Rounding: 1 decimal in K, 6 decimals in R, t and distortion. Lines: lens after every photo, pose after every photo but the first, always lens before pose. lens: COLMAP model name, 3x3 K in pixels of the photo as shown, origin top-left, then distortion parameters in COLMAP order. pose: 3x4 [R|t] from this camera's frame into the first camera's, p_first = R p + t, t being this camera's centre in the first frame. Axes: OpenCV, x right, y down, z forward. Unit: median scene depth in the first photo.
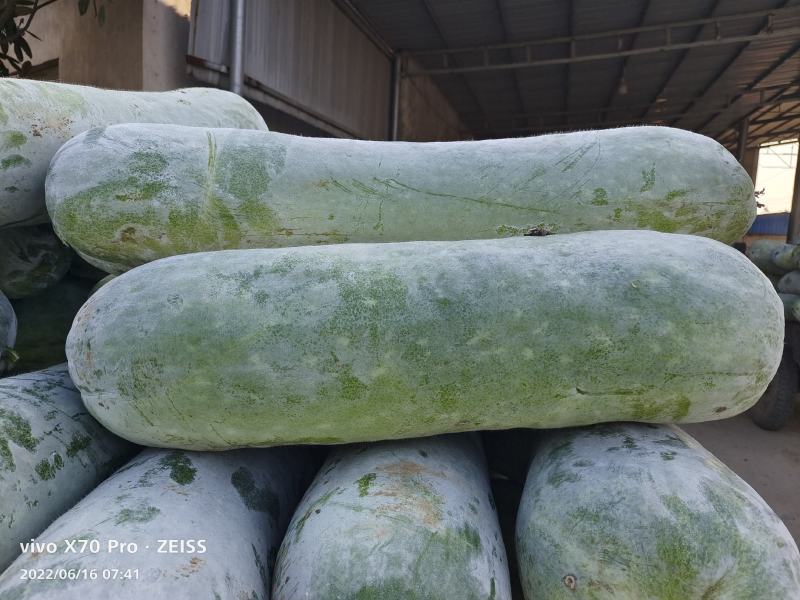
lens RADIAL K [[613.2, 0, 402.7], [0, 613.2, 300.4], [0, 0, 1]] dist [0.066769, -0.063055]
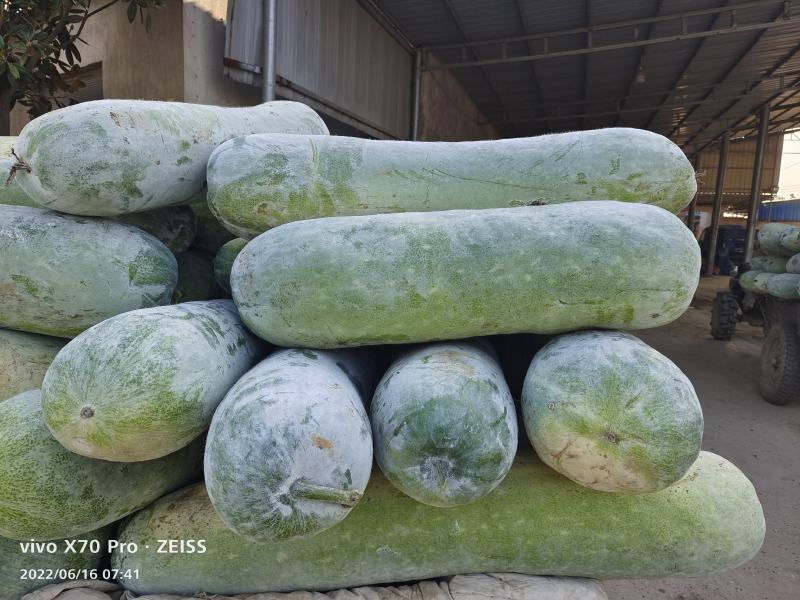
lens RADIAL K [[613.2, 0, 399.2], [0, 613.2, 297.0], [0, 0, 1]] dist [0.066769, -0.063055]
pose [[0.999309, -0.006898, -0.036532, -0.055024], [0.007200, 0.999941, 0.008140, 0.095862], [0.036473, -0.008397, 0.999299, -0.468490]]
